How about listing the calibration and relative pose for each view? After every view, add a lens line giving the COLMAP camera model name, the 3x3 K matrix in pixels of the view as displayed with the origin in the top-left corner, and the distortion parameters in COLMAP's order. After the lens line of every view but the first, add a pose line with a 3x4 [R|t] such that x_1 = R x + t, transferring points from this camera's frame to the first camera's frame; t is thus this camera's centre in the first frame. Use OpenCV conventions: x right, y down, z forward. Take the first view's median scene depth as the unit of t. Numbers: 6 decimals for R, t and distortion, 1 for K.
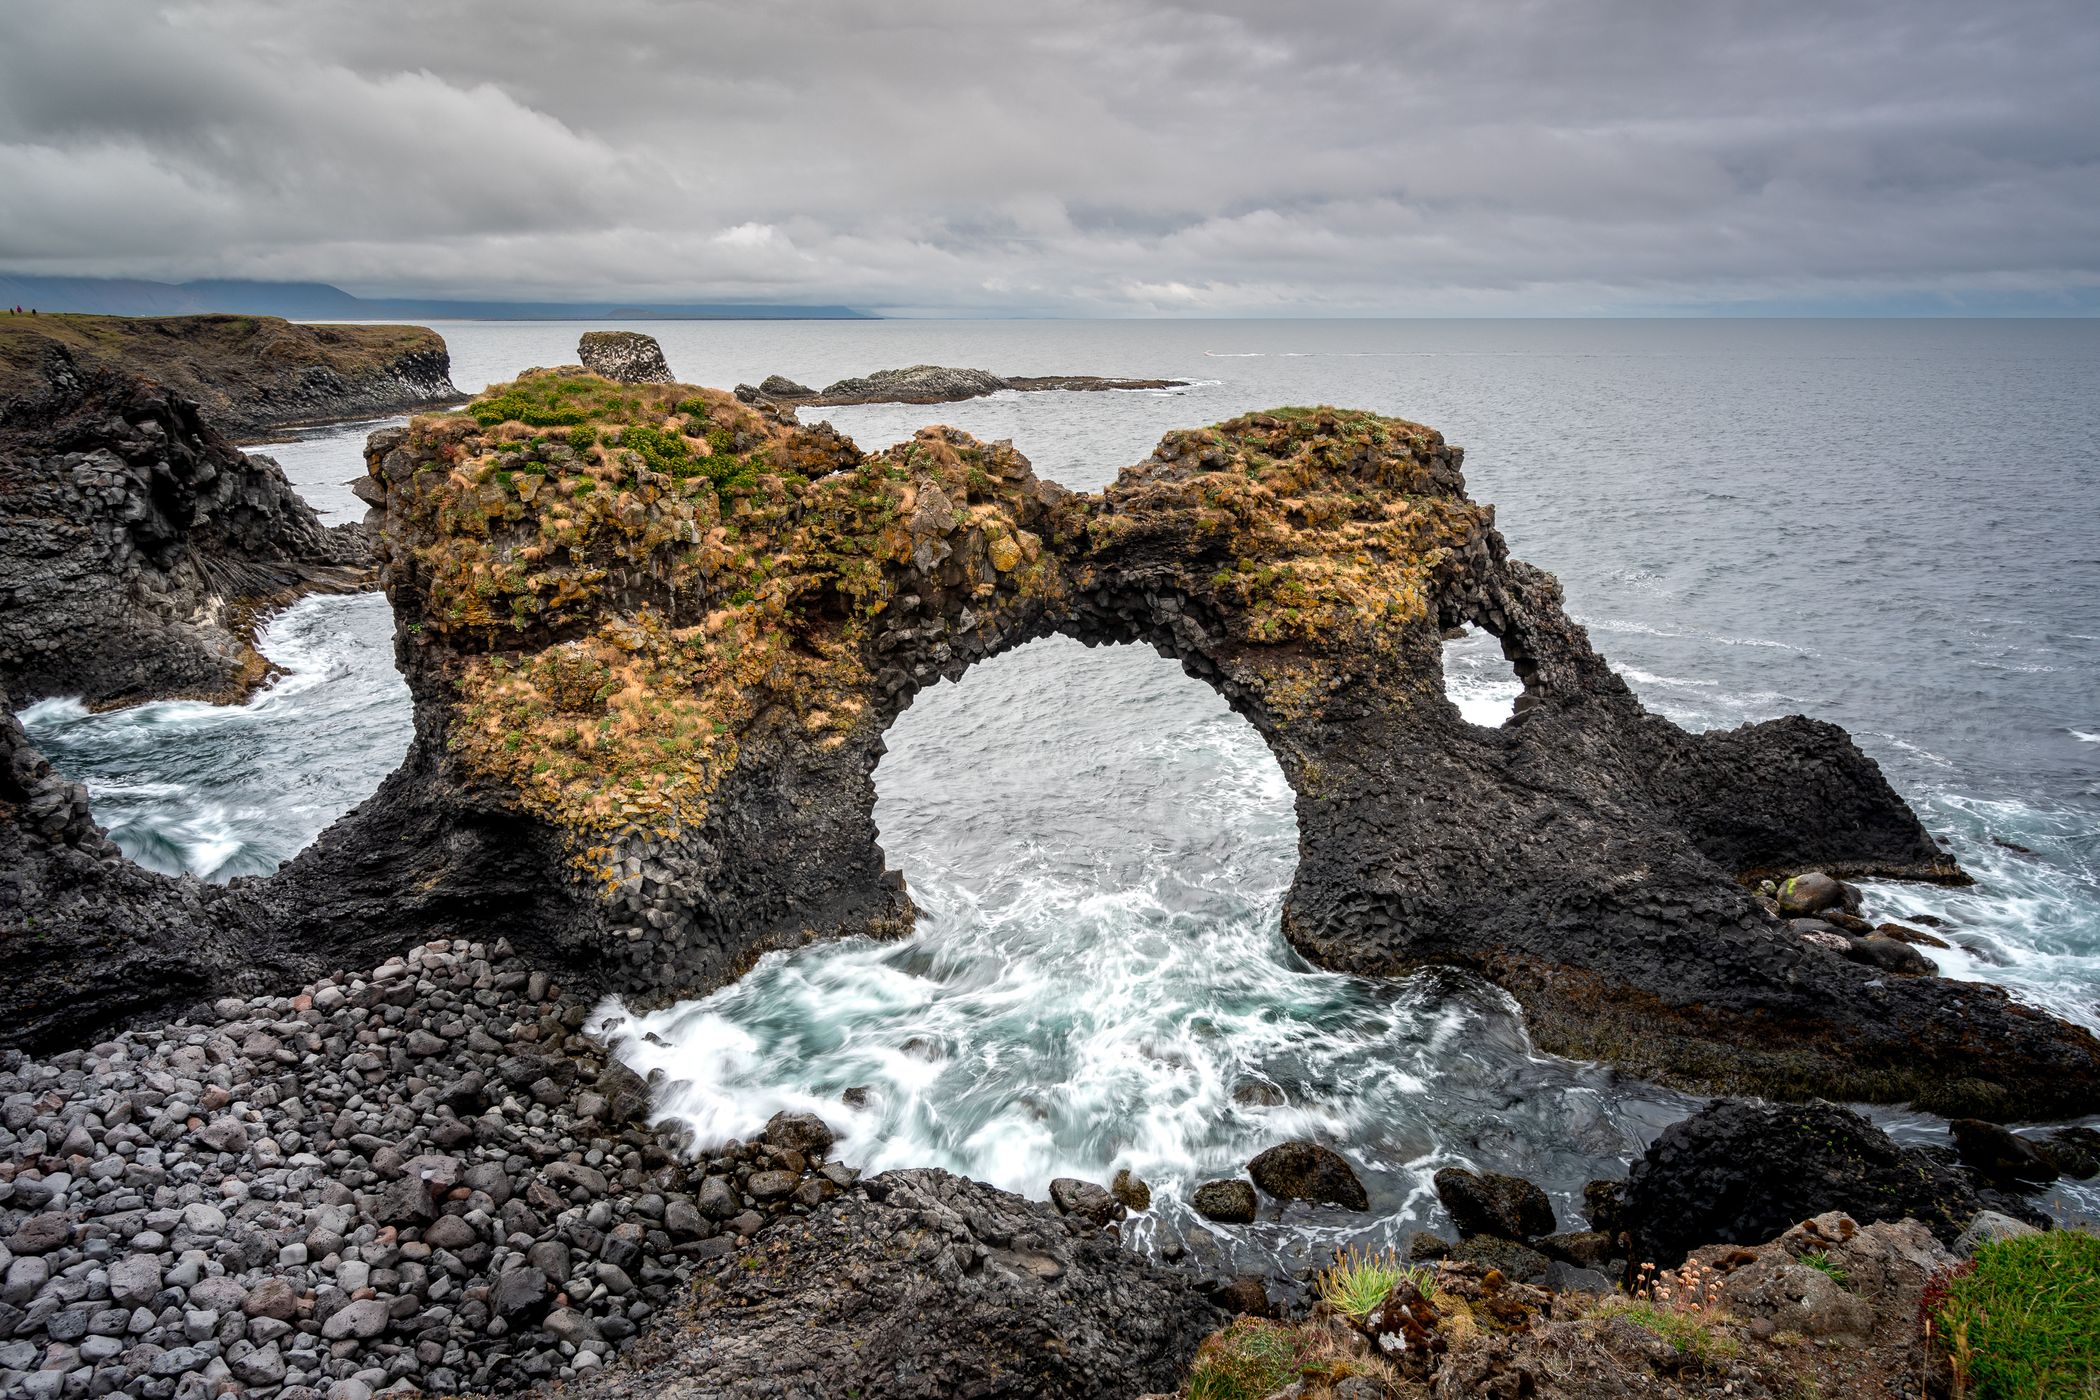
lens RADIAL K [[1275.4, 0, 1046.7], [0, 1275.4, 705.6], [0, 0, 1]] dist [-0.000491, -0.000647]
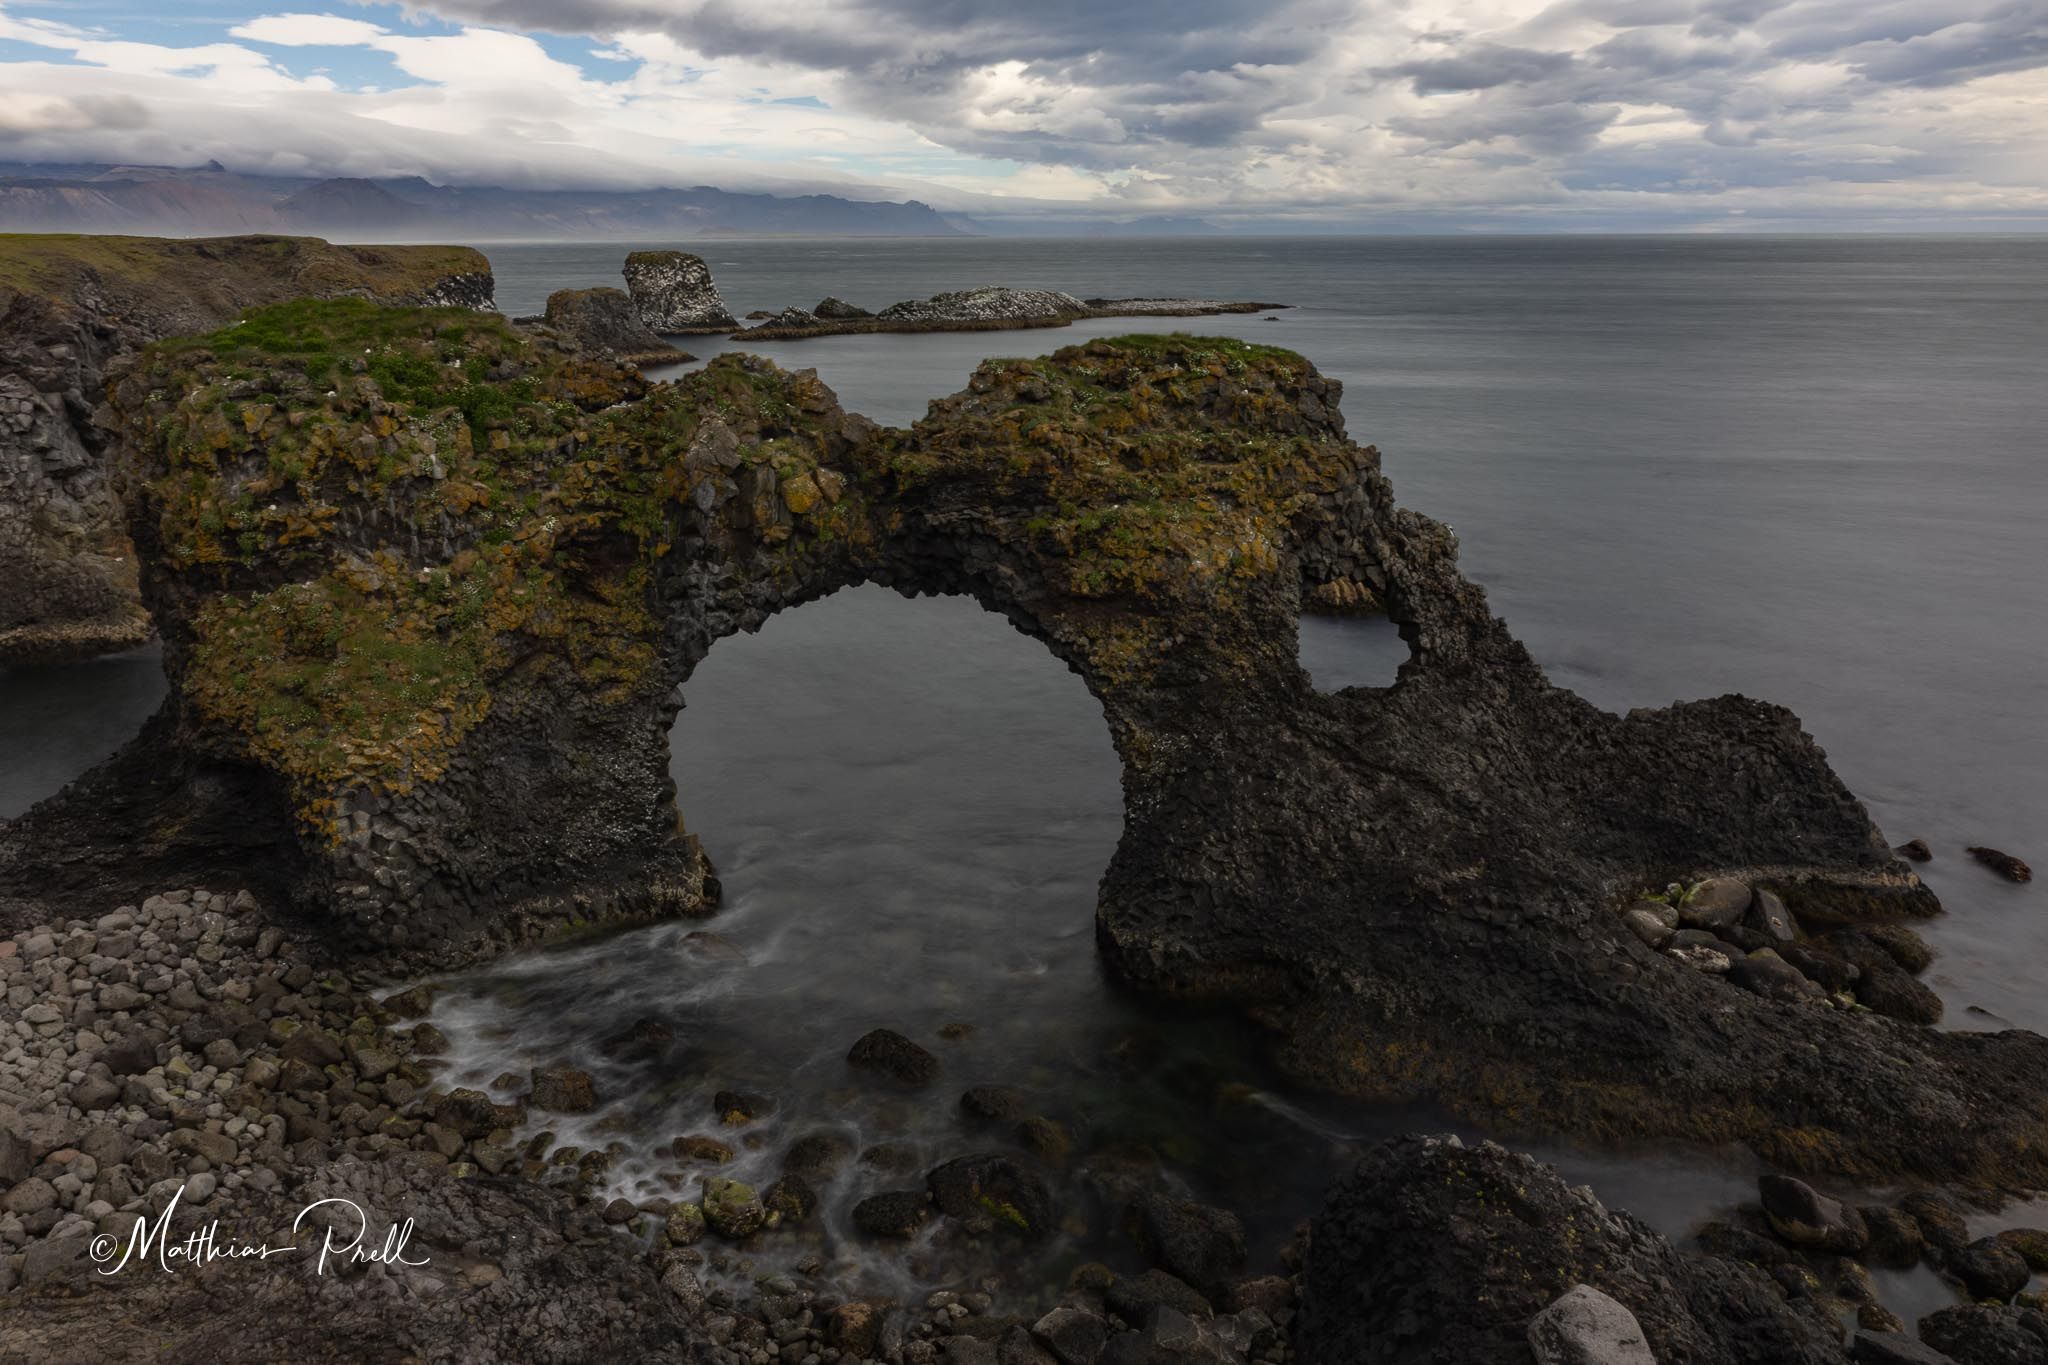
lens RADIAL K [[1381.1, 0, 1023.7], [0, 1381.1, 681.8], [0, 0, 1]] dist [-0.003180, 0.000975]
pose [[0.995041, 0.026375, -0.095907, 0.225783], [-0.024661, 0.999515, 0.019019, -0.007360], [0.096362, -0.016560, 0.995209, 0.027814]]
